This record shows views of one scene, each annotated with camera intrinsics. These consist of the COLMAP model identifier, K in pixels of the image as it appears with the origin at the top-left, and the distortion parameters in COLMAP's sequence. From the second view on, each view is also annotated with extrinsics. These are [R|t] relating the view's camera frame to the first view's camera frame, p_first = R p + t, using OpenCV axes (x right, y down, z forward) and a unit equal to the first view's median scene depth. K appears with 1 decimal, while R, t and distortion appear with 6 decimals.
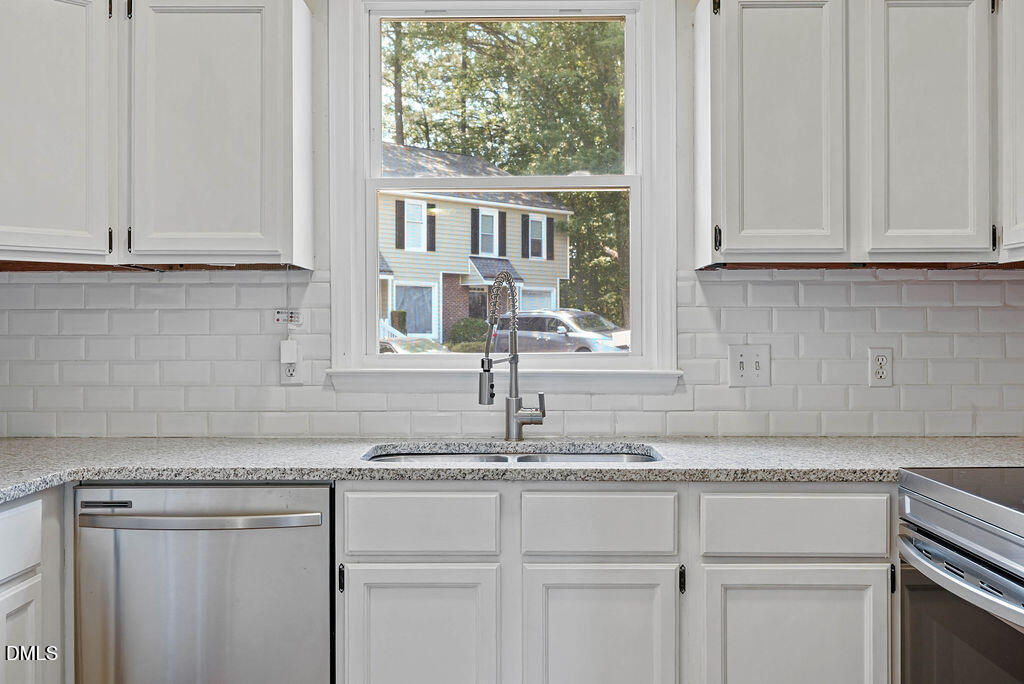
lens RADIAL K [[1032.6, 0, 509.0], [0, 1032.6, 330.6], [0, 0, 1]] dist [-0.002037, 0.009018]
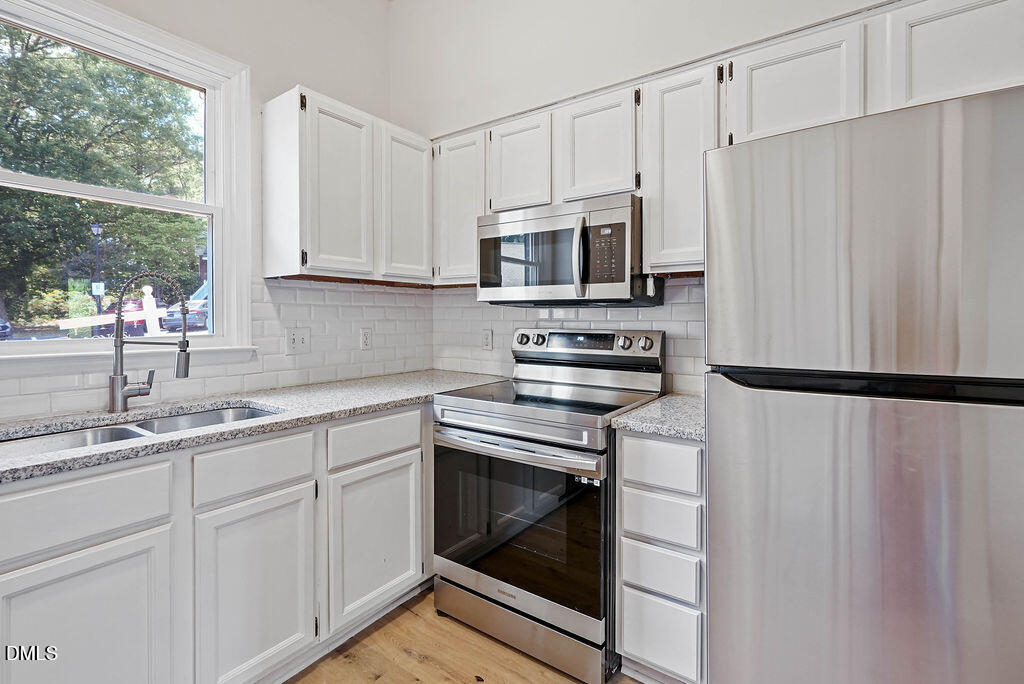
lens RADIAL K [[479.7, 0, 513.2], [0, 479.7, 319.8], [0, 0, 1]] dist [-0.002441, 0.000287]
pose [[0.565498, -0.001548, 0.824748, -0.201809], [-0.002801, 0.999989, 0.003798, -0.002021], [-0.824745, -0.004458, 0.565488, 0.338083]]
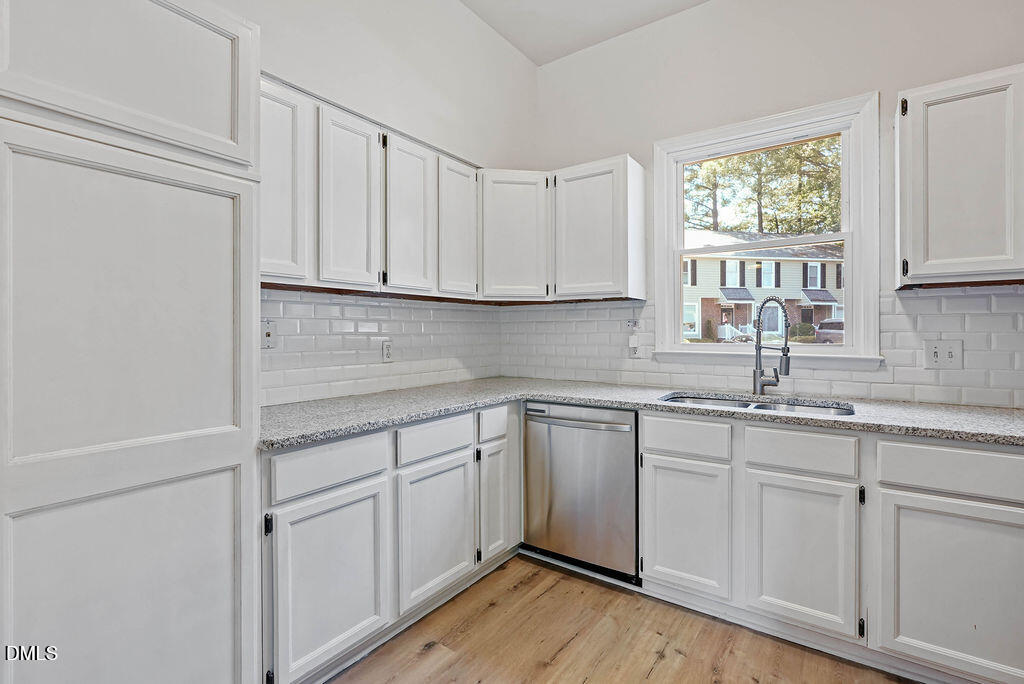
lens RADIAL K [[475.6, 0, 511.5], [0, 475.6, 333.5], [0, 0, 1]] dist [-0.003933, 0.000987]
pose [[0.825375, 0.001637, -0.564583, 0.118126], [0.002377, 0.999977, 0.006374, -0.001420], [0.564581, -0.006602, 0.825352, 0.121177]]
